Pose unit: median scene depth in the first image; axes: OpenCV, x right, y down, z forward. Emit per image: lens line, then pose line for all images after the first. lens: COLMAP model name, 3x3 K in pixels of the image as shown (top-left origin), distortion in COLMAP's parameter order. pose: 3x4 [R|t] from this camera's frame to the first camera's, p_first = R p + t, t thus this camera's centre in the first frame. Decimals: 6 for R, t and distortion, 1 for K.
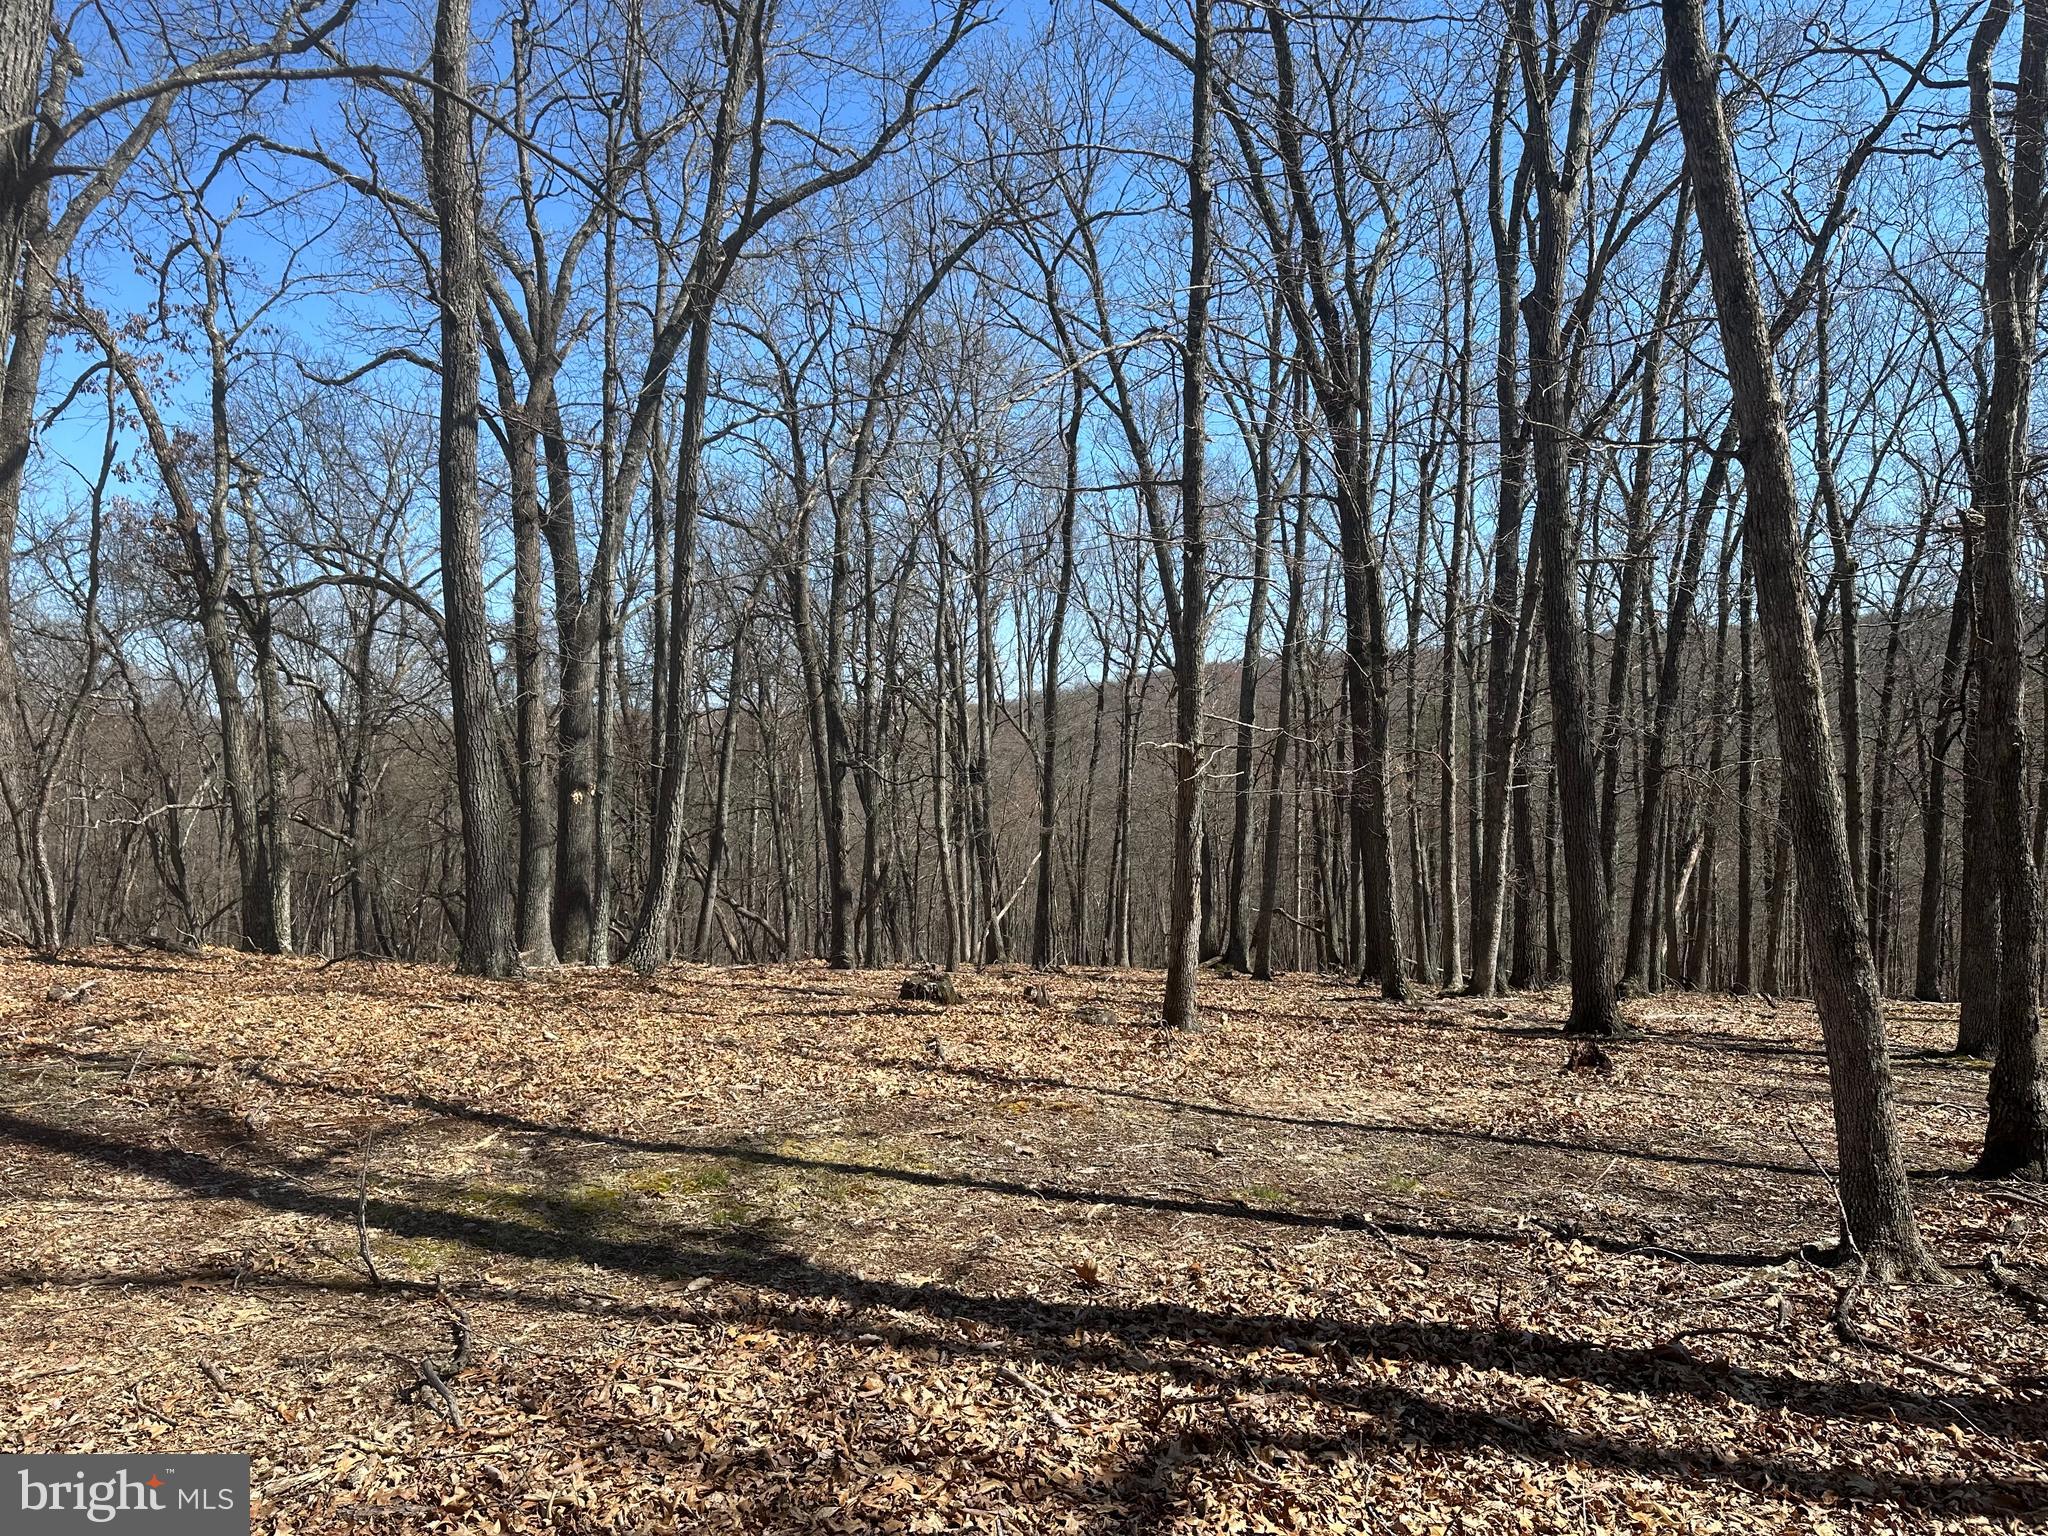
lens RADIAL K [[1422.7, 0, 1024.0], [0, 1422.7, 768.0], [0, 0, 1]] dist [-0.005709, -0.007391]
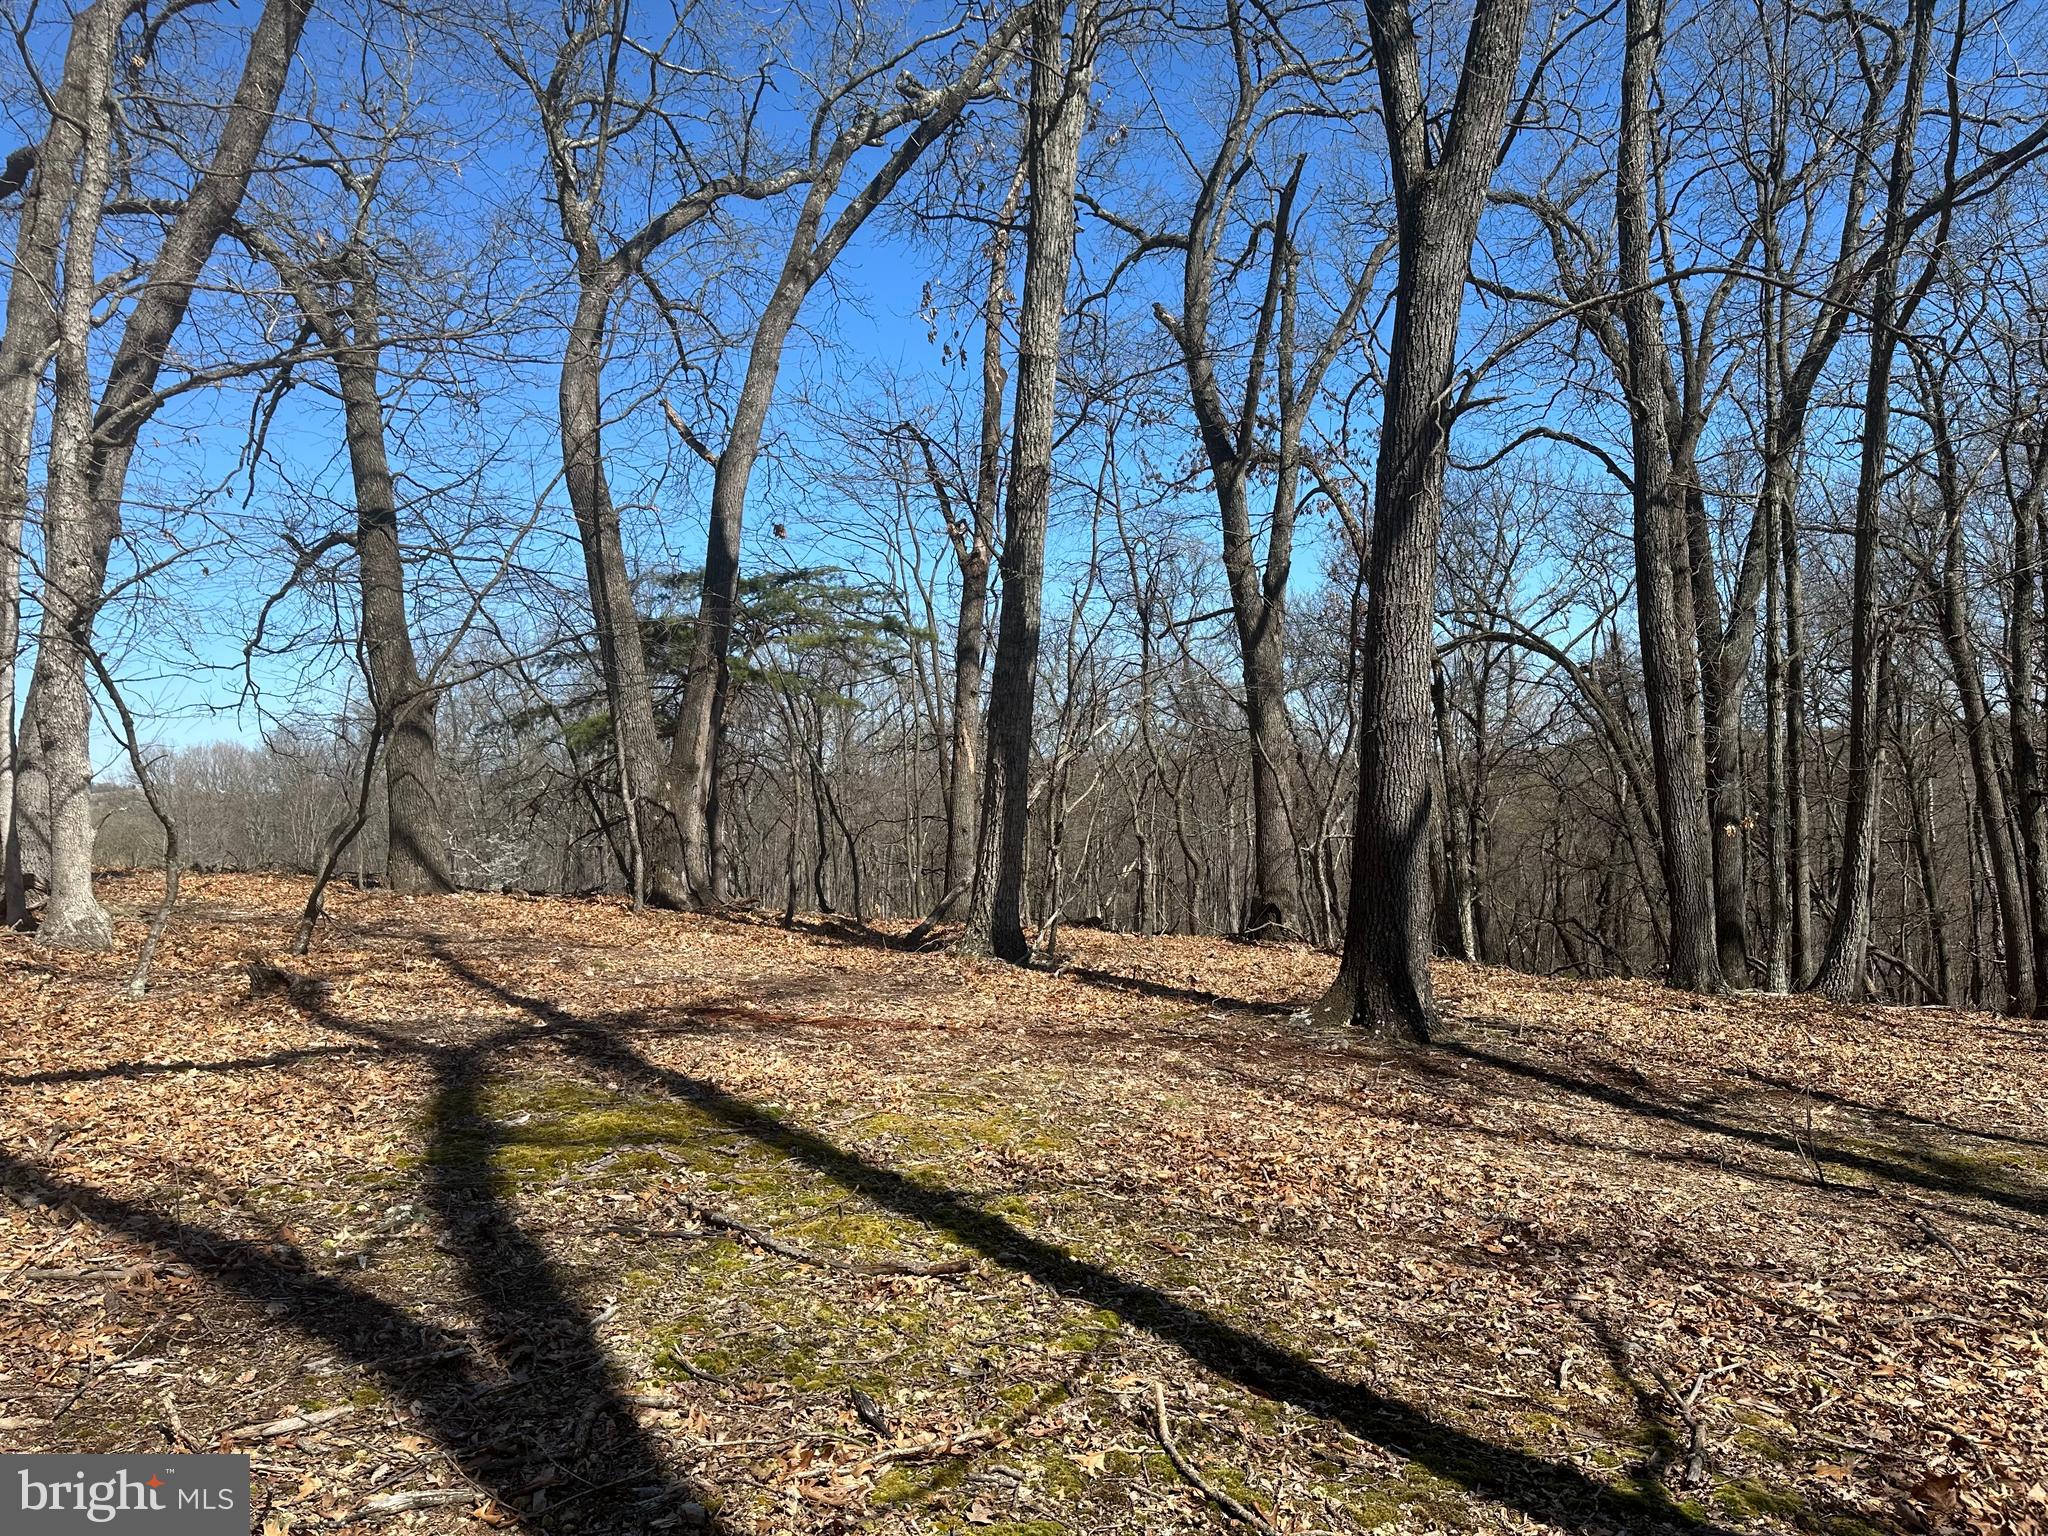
lens RADIAL K [[1362.6, 0, 1027.8], [0, 1362.6, 784.9], [0, 0, 1]] dist [0.004757, -0.028857]
pose [[0.734246, -0.023578, -0.678474, -0.030282], [0.016010, 0.999720, -0.017415, -0.006324], [0.678695, 0.001924, 0.734418, -0.145936]]
